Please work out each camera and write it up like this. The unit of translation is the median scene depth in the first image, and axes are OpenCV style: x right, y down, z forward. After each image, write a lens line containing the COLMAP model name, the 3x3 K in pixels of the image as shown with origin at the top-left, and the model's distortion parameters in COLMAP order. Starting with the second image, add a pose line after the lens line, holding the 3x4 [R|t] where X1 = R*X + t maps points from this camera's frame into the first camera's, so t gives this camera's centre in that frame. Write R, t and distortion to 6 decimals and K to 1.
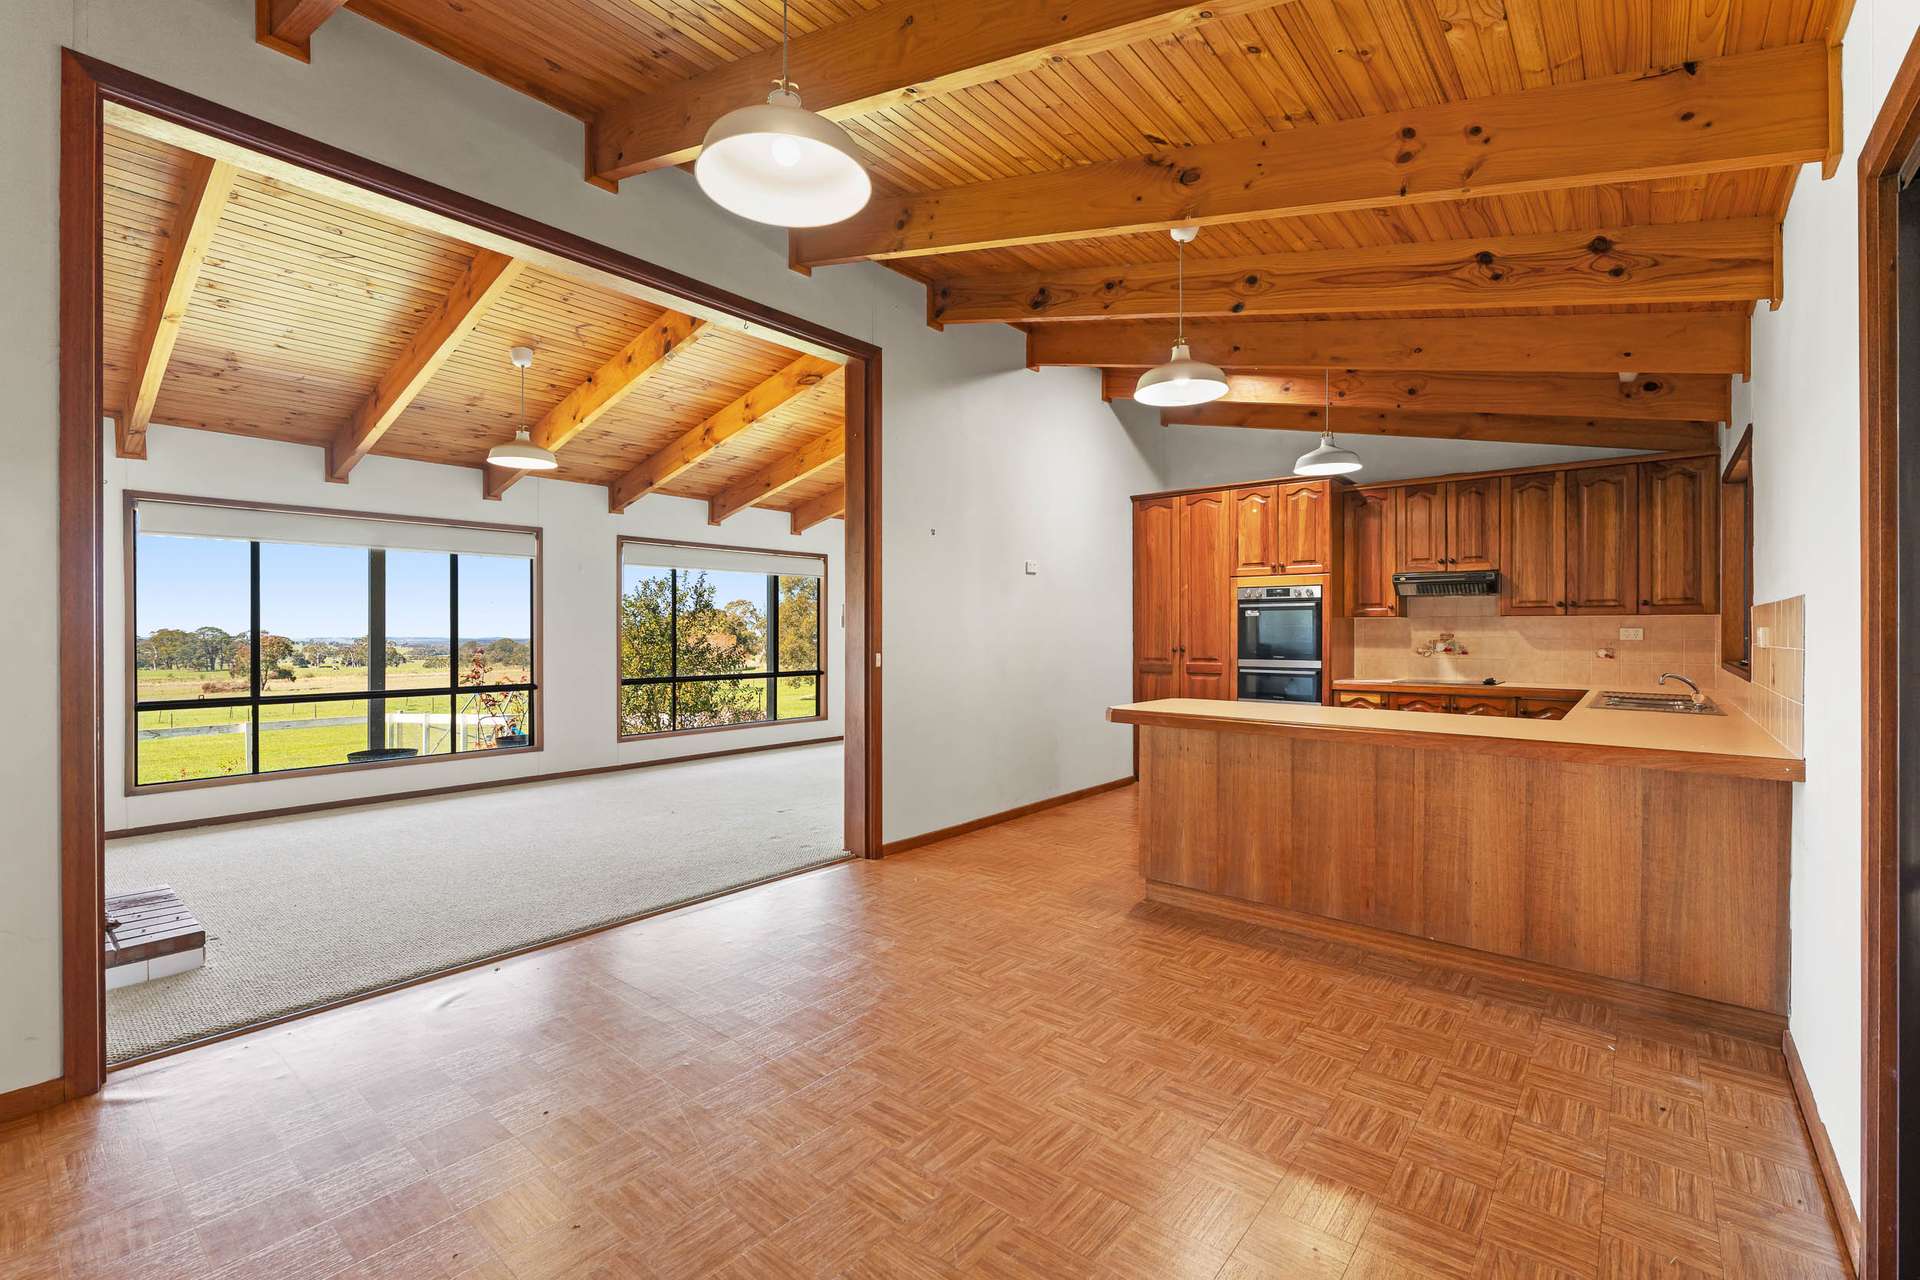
lens RADIAL K [[832.0, 0, 960.0], [0, 832.0, 640.0], [0, 0, 1]] dist [0.000288, 0.000038]
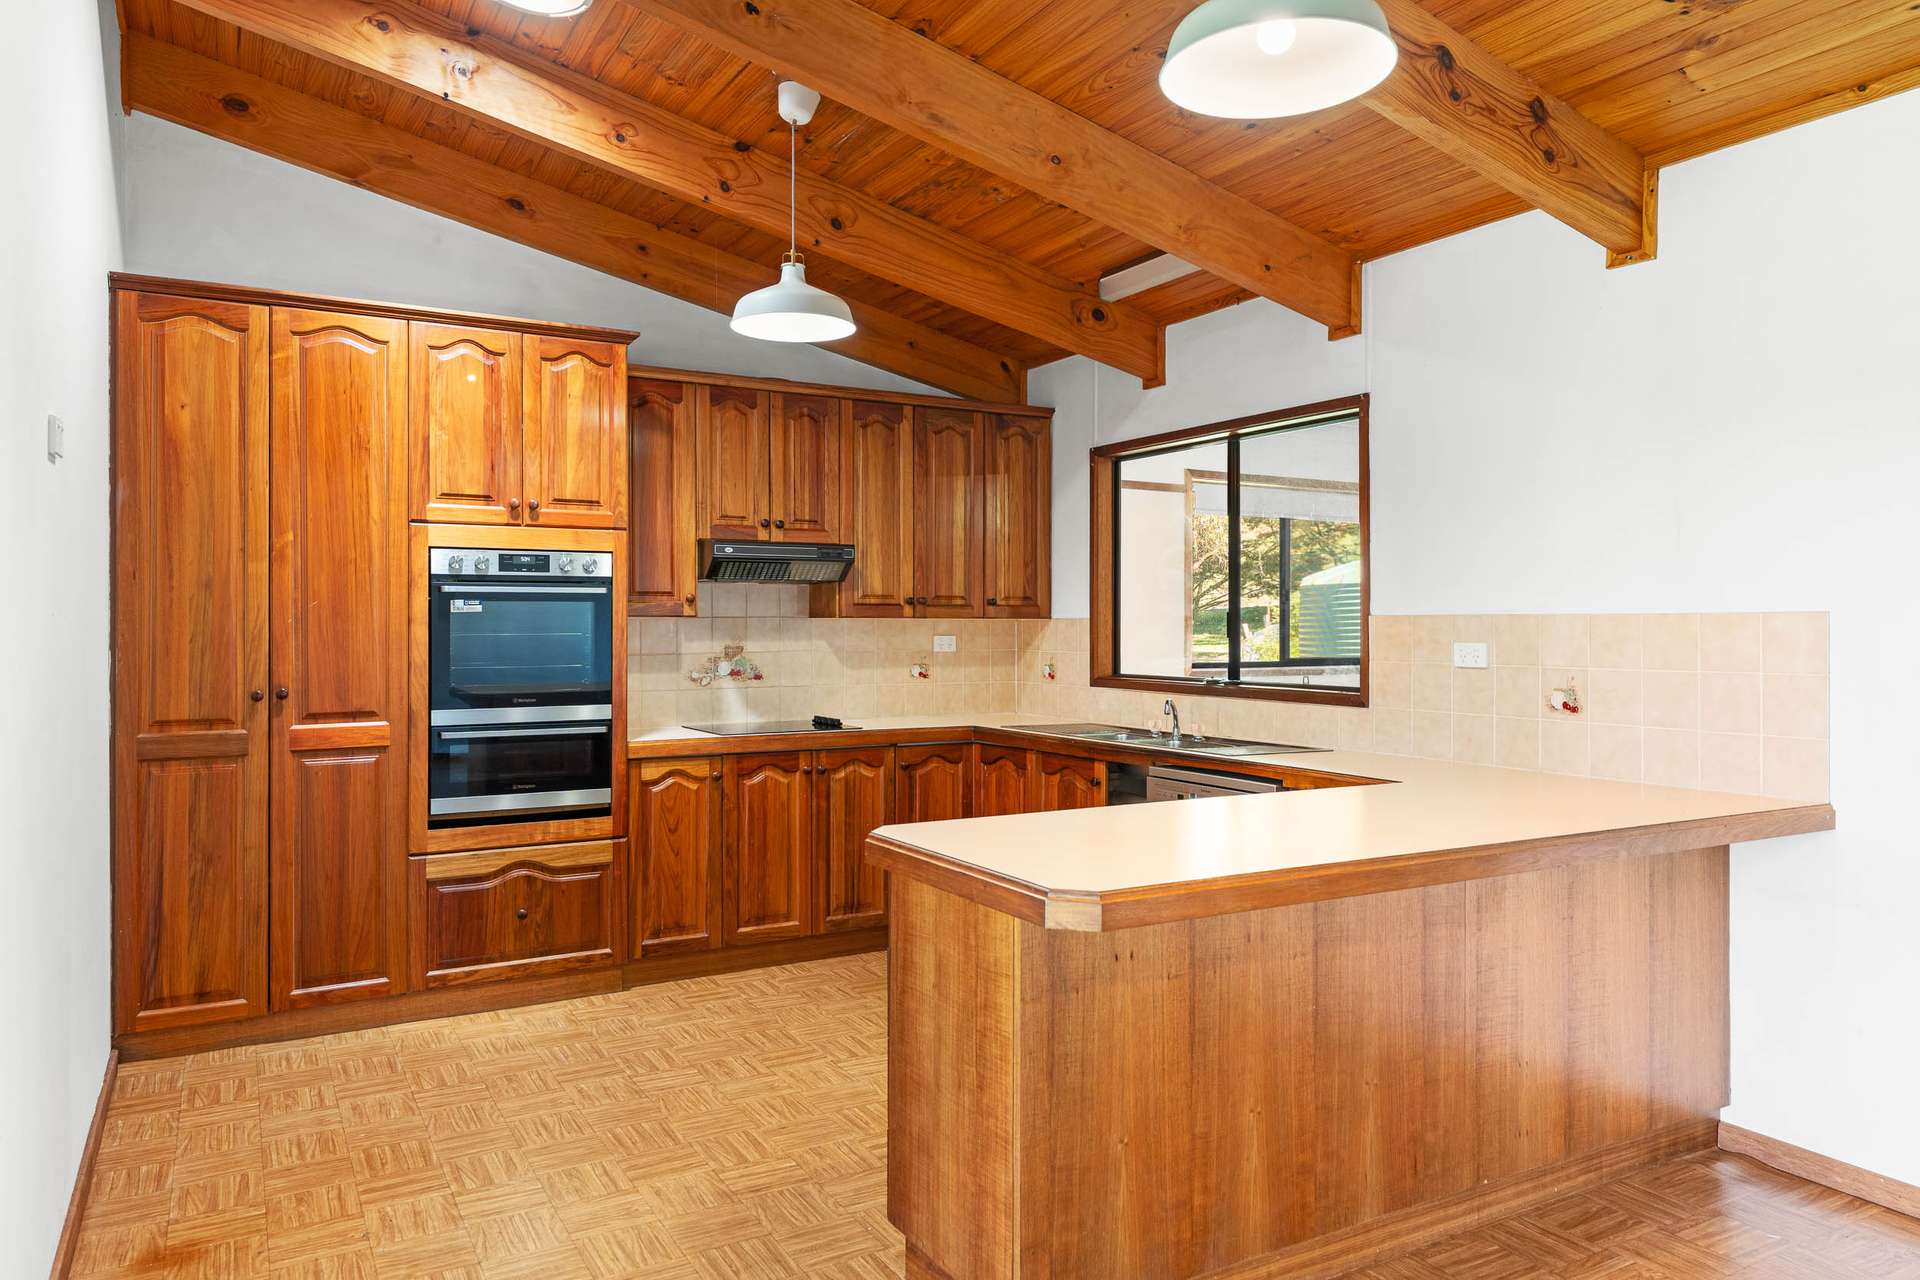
lens RADIAL K [[1267.9, 0, 960.0], [0, 1267.9, 640.0], [0, 0, 1]] dist [0.002716, 0.001884]
pose [[0.350366, -0.012520, 0.936529, -0.217209], [0.009087, 0.999909, 0.009968, -0.020063], [-0.936569, 0.005018, 0.350448, 0.559446]]
